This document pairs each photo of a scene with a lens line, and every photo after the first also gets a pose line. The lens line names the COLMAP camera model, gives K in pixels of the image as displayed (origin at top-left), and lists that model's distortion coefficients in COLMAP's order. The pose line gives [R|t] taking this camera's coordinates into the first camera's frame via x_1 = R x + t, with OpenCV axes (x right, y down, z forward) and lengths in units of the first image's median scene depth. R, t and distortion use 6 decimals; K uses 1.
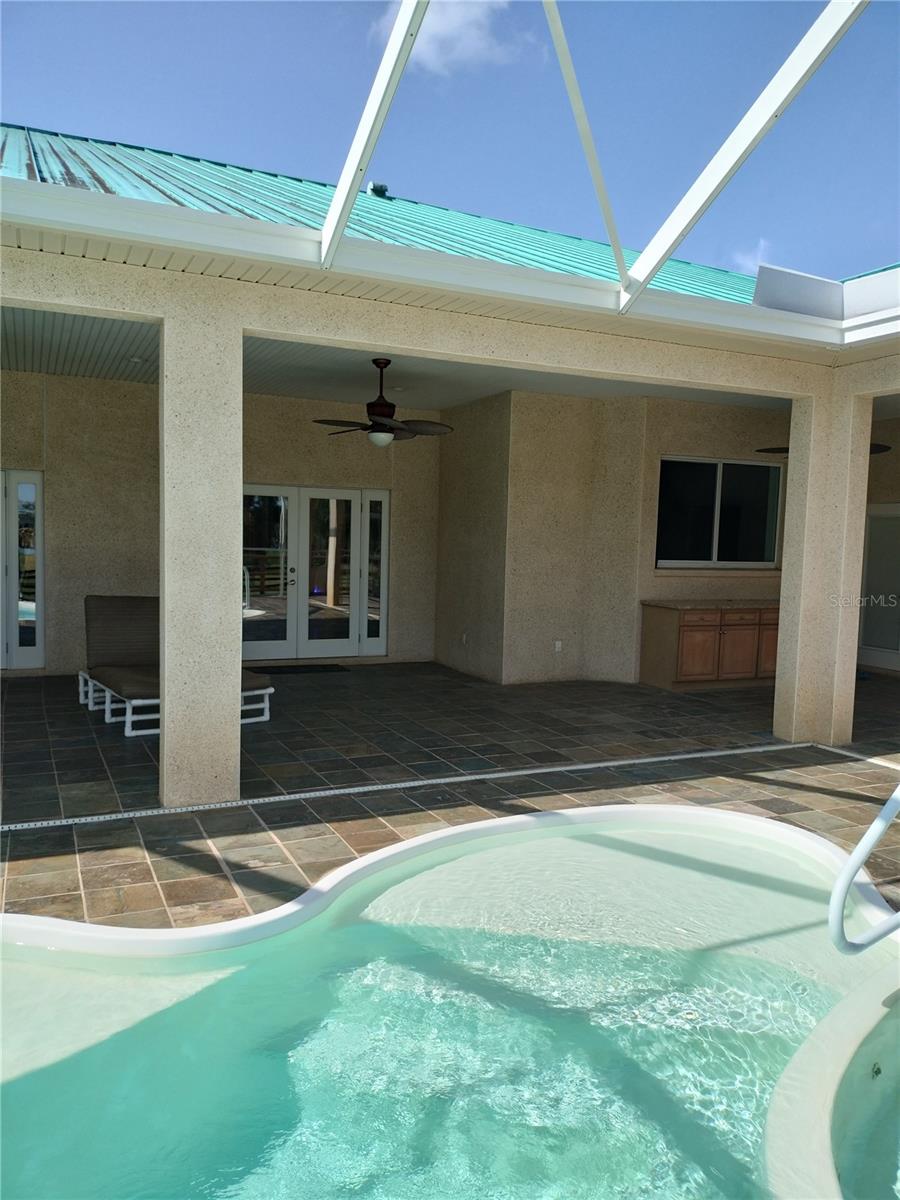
lens RADIAL K [[881.1, 0, 455.3], [0, 881.1, 598.1], [0, 0, 1]] dist [0.049445, -0.030627]
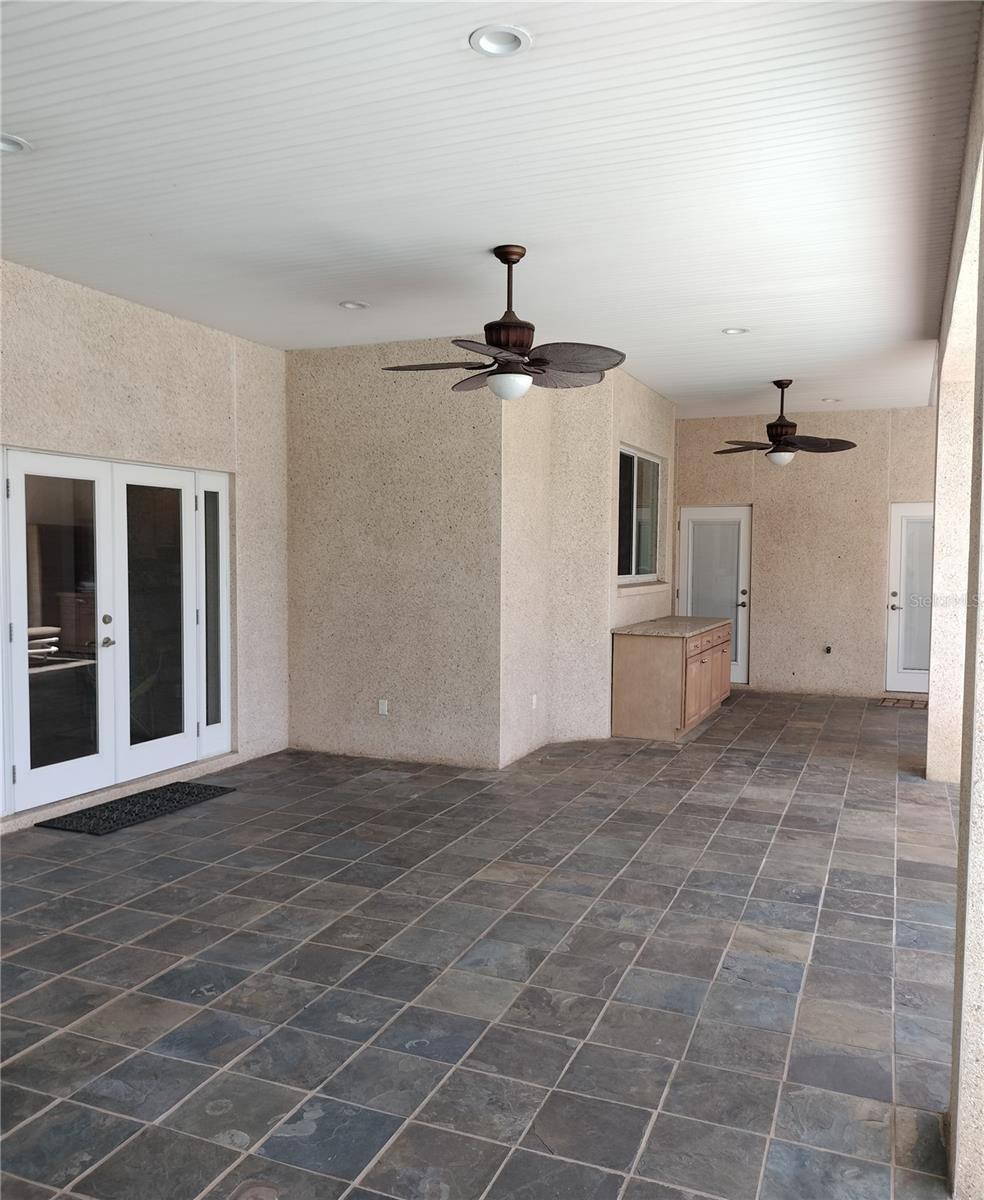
lens RADIAL K [[987.4, 0, 484.8], [0, 987.4, 597.2], [0, 0, 1]] dist [0.054336, -0.014345]
pose [[0.751907, -0.049496, 0.657408, -0.416365], [0.058228, 0.998267, 0.008562, -0.037751], [-0.656692, 0.031842, 0.753486, 0.411961]]
